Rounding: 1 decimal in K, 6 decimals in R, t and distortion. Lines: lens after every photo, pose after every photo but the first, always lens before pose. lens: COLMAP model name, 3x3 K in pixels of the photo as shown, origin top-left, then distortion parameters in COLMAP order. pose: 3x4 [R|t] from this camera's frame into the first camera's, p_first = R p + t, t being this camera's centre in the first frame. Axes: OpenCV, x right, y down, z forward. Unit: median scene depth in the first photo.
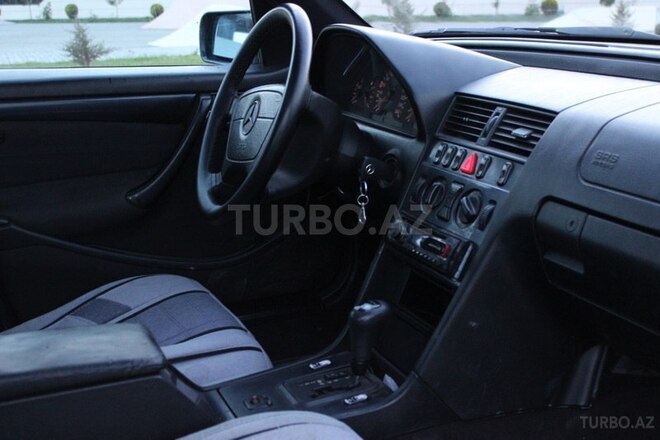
lens RADIAL K [[820.1, 0, 330.0], [0, 820.1, 220.0], [0, 0, 1]] dist [-0.033013, -0.039383]
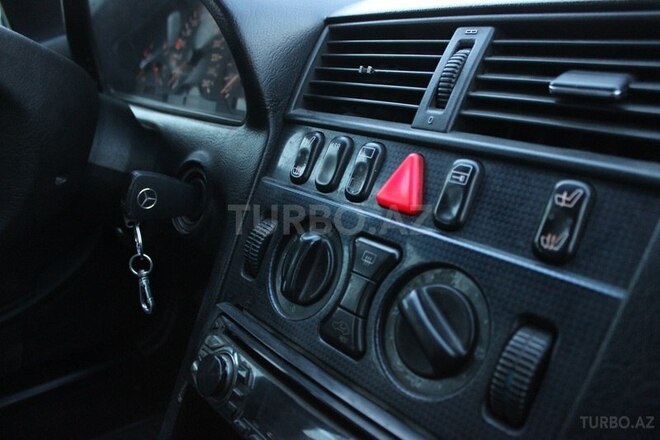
lens RADIAL K [[551.4, 0, 330.0], [0, 551.4, 220.0], [0, 0, 1]] dist [-0.195400, 0.228652]
pose [[0.963560, -0.076906, 0.256199, 0.071638], [0.065431, 0.996447, 0.053029, -0.062334], [-0.259367, -0.034333, 0.965168, 0.719813]]
